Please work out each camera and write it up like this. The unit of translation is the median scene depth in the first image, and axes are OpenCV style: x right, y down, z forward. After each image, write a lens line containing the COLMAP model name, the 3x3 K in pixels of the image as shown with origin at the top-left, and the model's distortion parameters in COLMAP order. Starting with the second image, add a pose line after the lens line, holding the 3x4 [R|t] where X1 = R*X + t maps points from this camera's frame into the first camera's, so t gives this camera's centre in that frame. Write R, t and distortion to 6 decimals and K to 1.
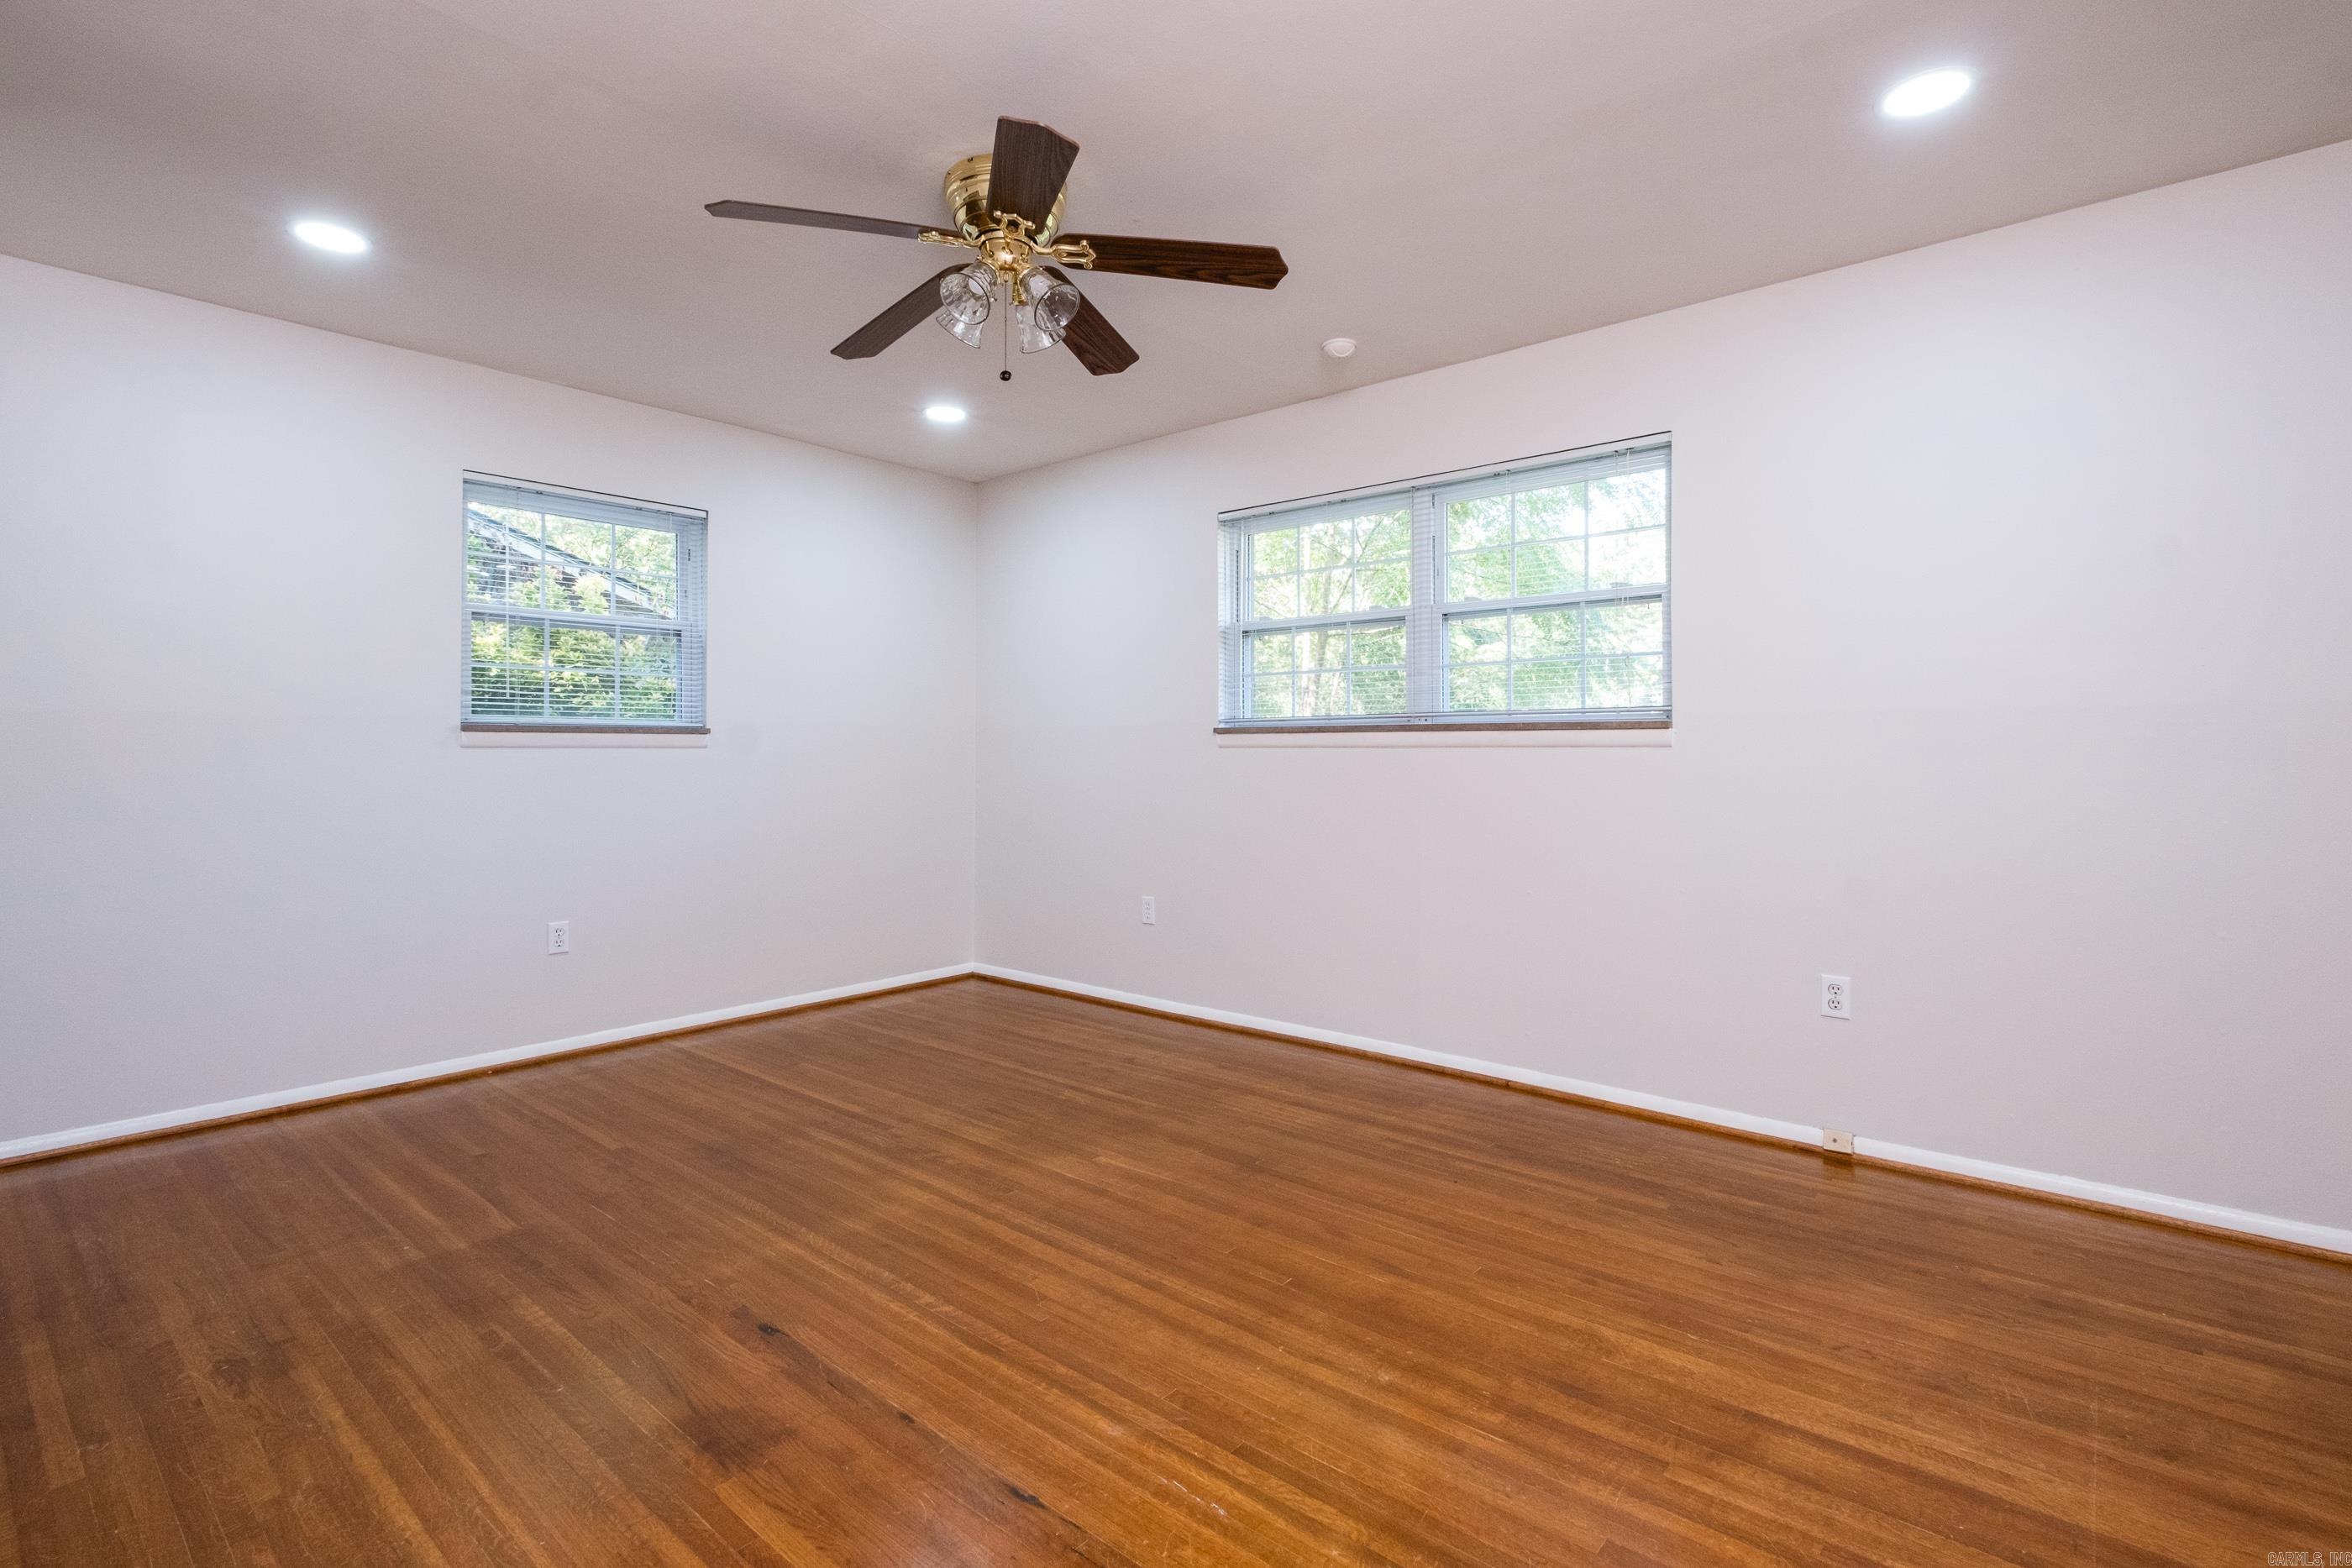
lens RADIAL K [[1063.9, 0, 1191.3], [0, 1063.9, 782.1], [0, 0, 1]] dist [0.005895, -0.002080]
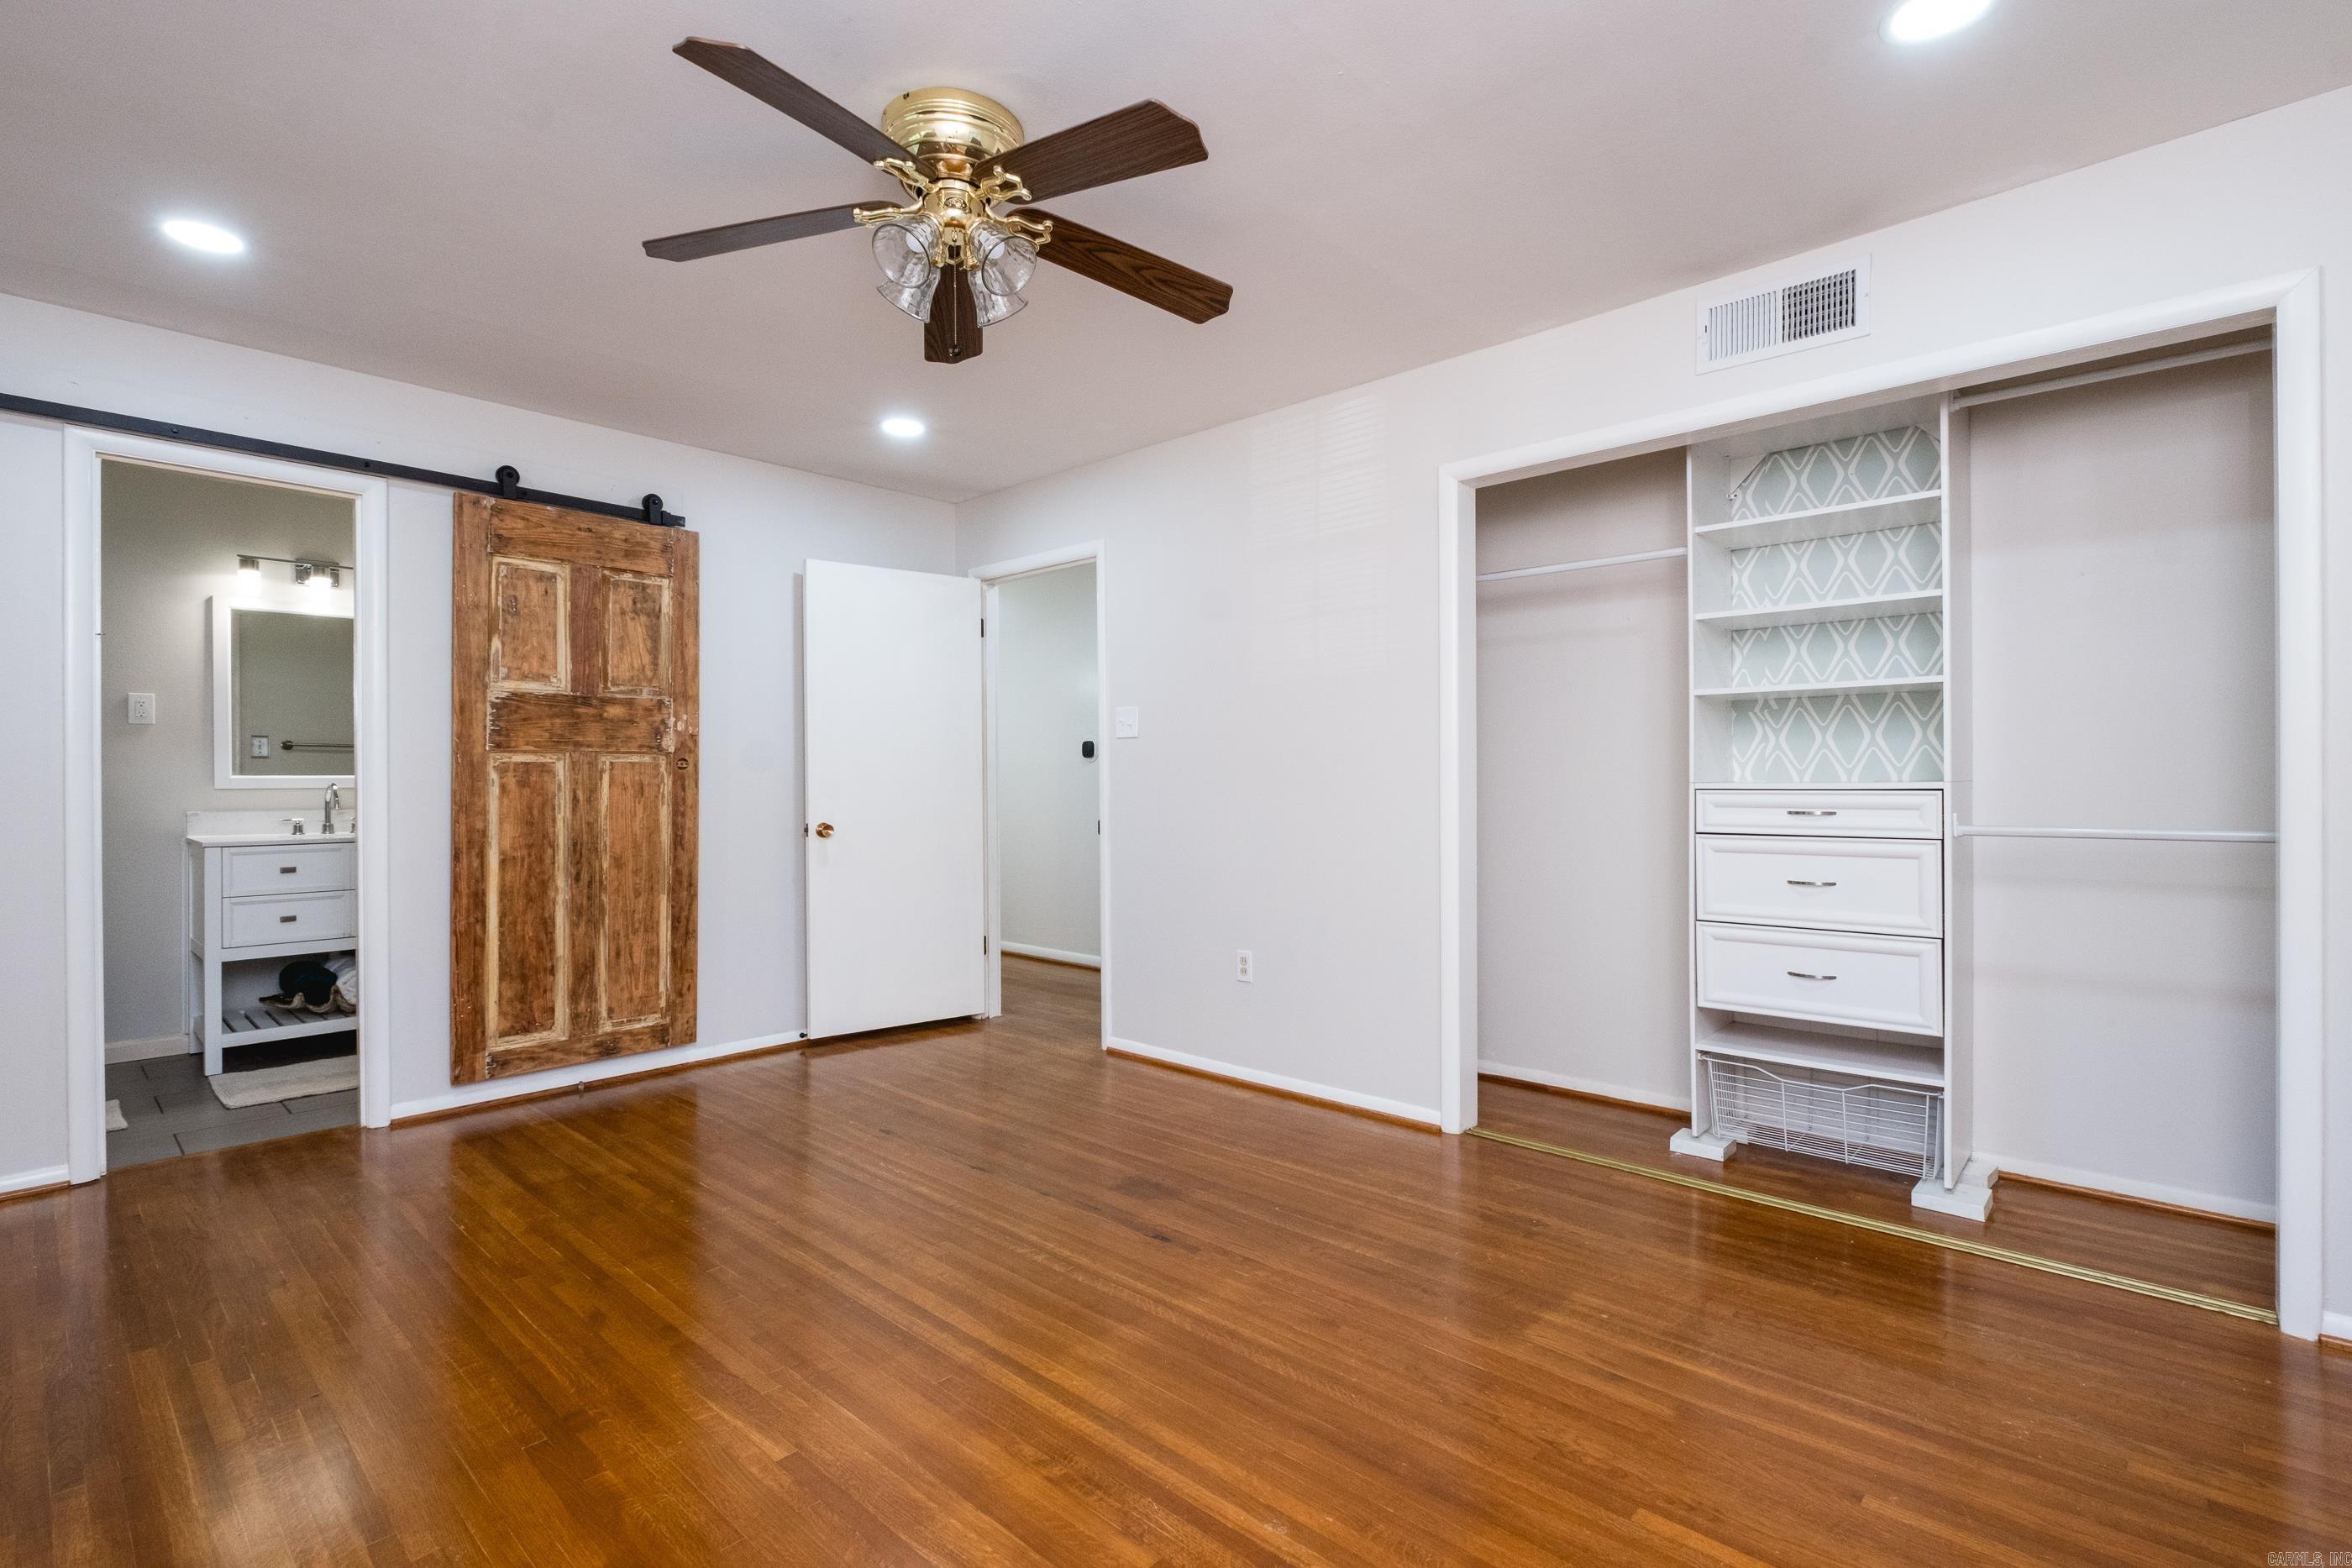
lens RADIAL K [[1063.9, 0, 1191.3], [0, 1063.9, 782.1], [0, 0, 1]] dist [0.005895, -0.002080]
pose [[-0.998862, 0.006151, 0.047303, -0.448258], [0.007685, 0.999449, 0.032303, -0.060899], [-0.047078, 0.032629, -0.998358, 2.029482]]
